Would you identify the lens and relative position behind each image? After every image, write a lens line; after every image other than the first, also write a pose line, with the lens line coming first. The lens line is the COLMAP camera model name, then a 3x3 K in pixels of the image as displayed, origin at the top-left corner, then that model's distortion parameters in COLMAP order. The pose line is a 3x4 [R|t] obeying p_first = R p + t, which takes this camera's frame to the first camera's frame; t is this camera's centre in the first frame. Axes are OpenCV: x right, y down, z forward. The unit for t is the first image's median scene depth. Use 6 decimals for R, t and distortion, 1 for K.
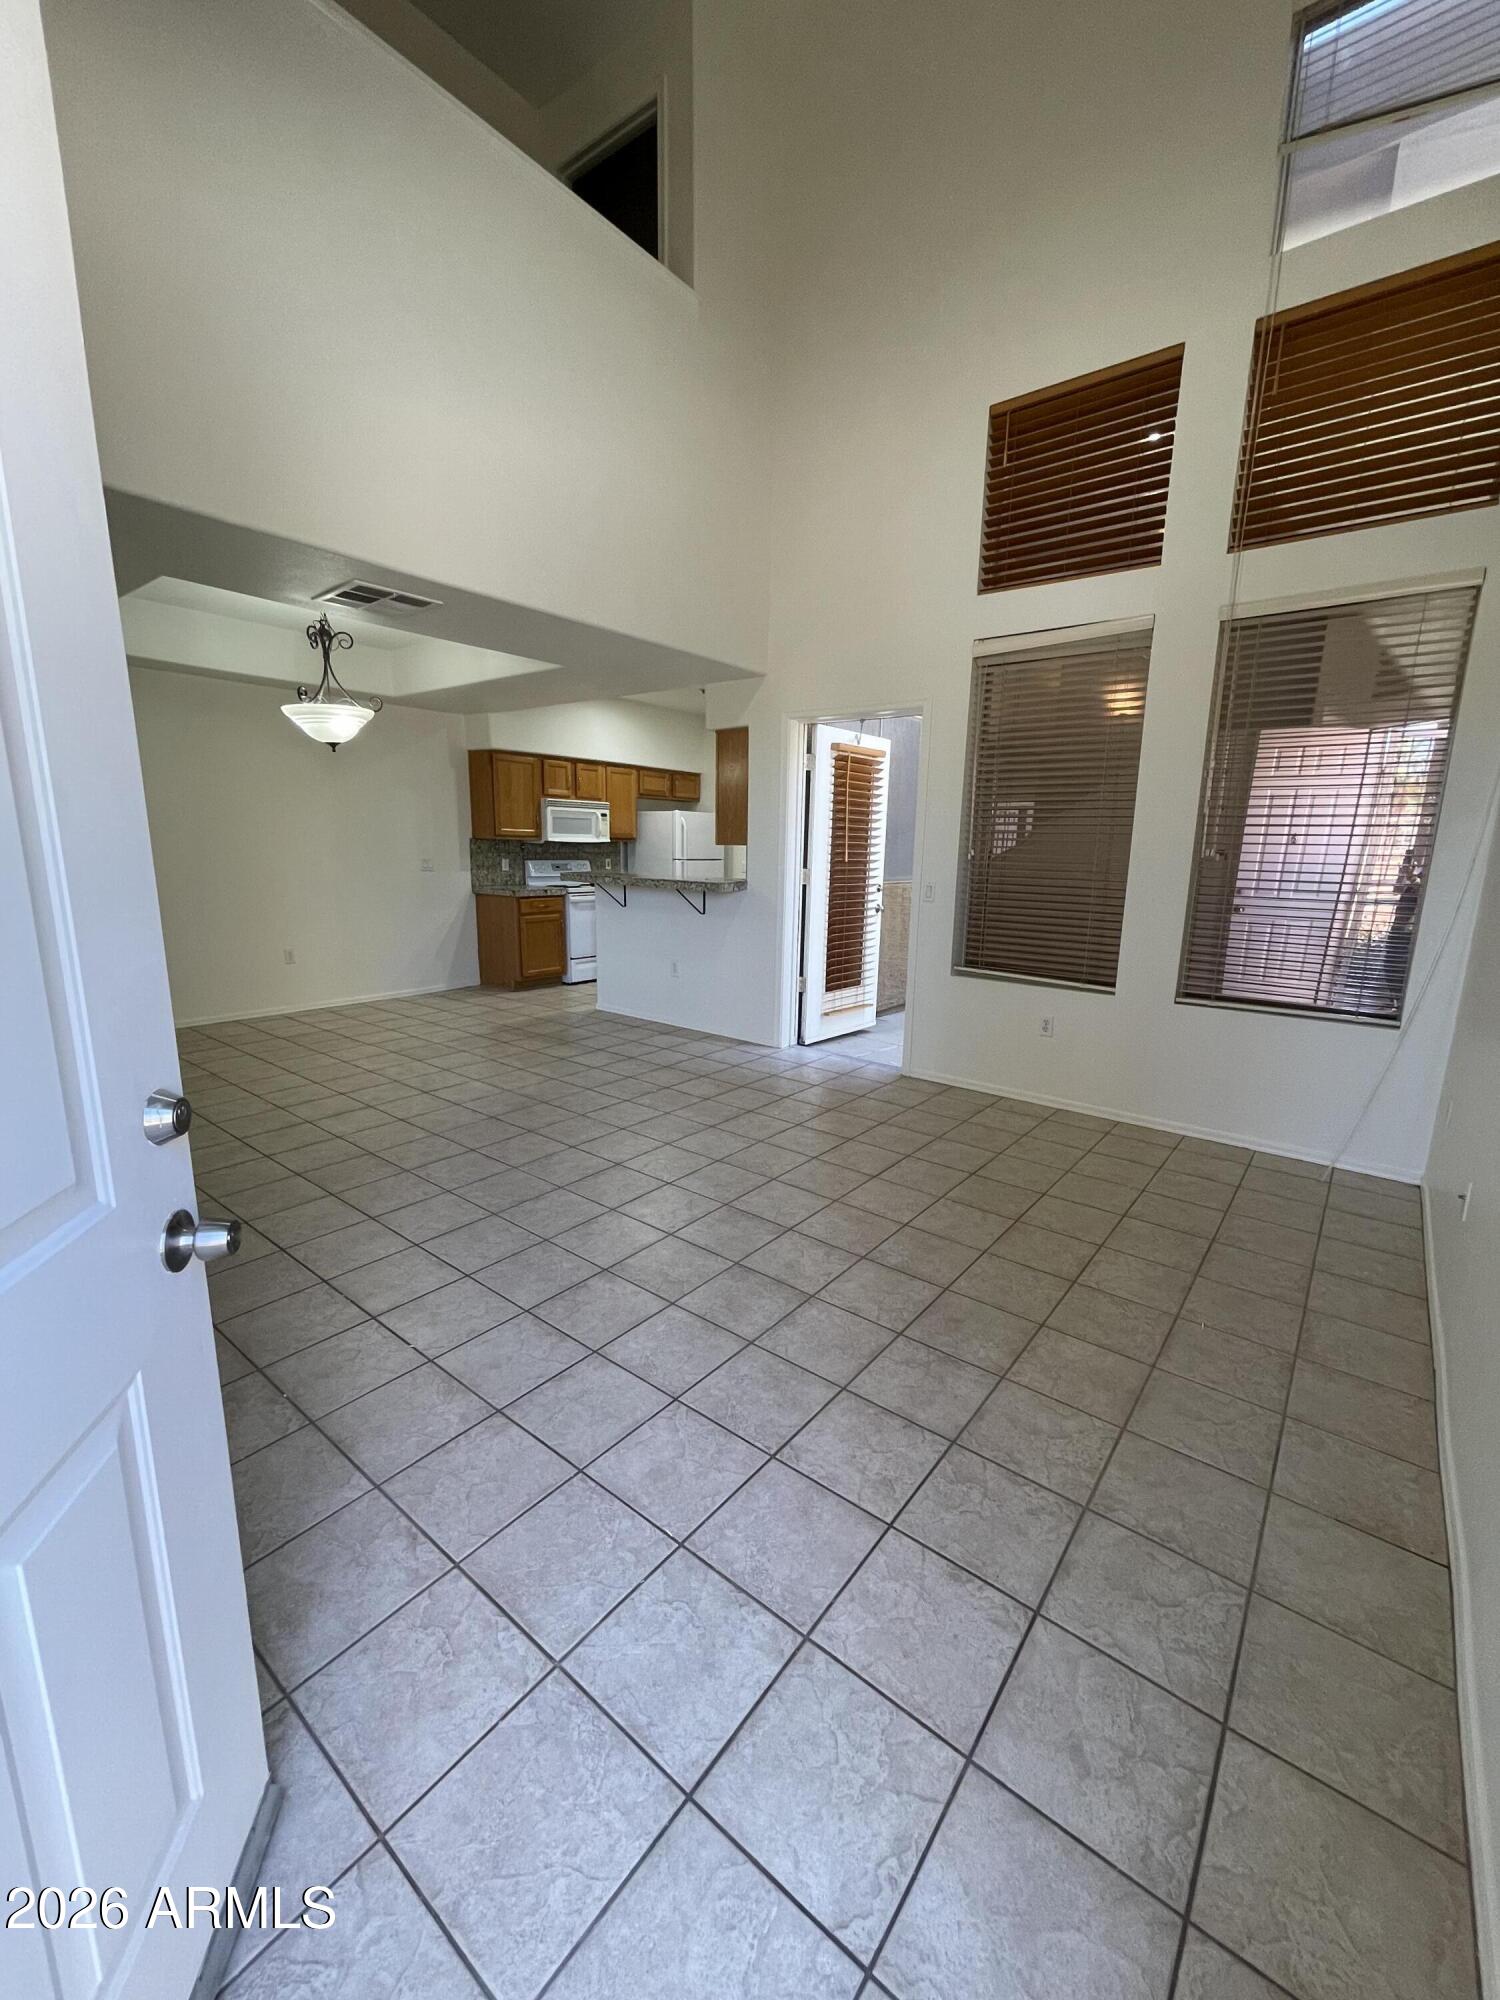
lens RADIAL K [[803.0, 0, 772.0], [0, 803.0, 1000.9], [0, 0, 1]] dist [-0.000556, -0.000137]
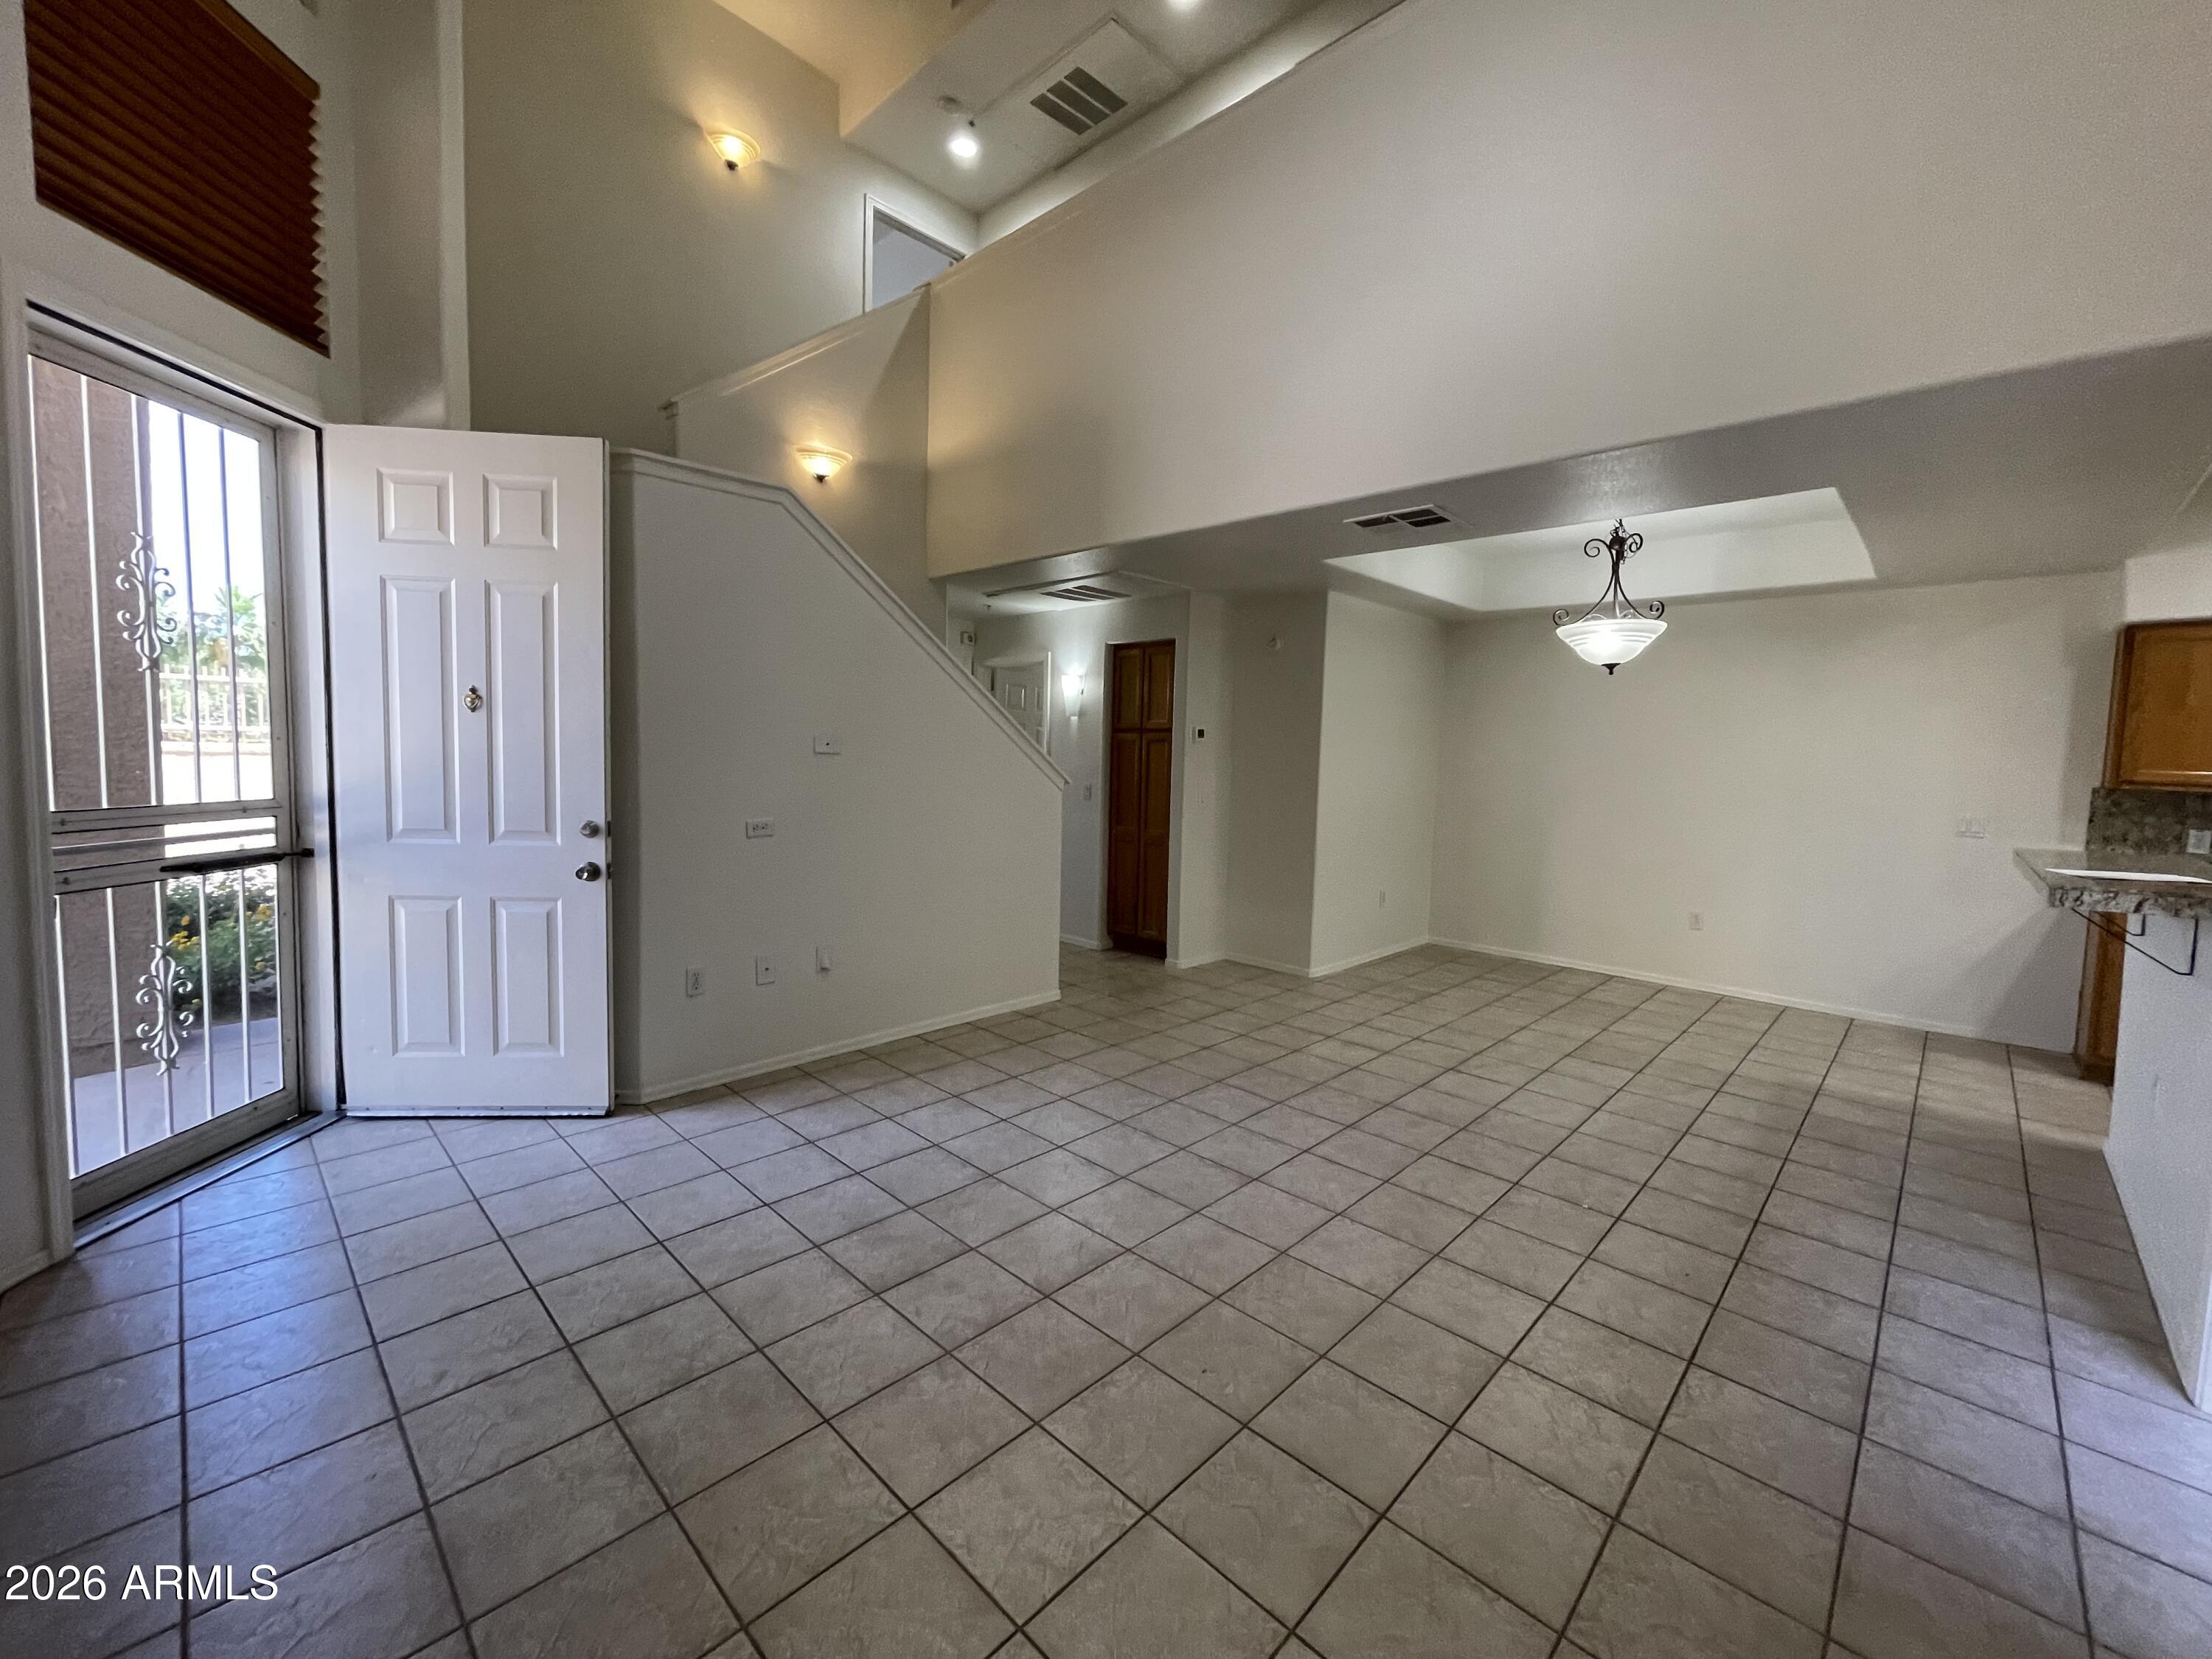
lens RADIAL K [[892.3, 0, 1105.4], [0, 892.3, 814.3], [0, 0, 1]] dist [0.002439, 0.000141]
pose [[-0.114076, 0.046386, -0.992388, 0.503786], [-0.223688, 0.972060, 0.071149, -0.125488], [0.967962, 0.230102, -0.100513, 0.671402]]
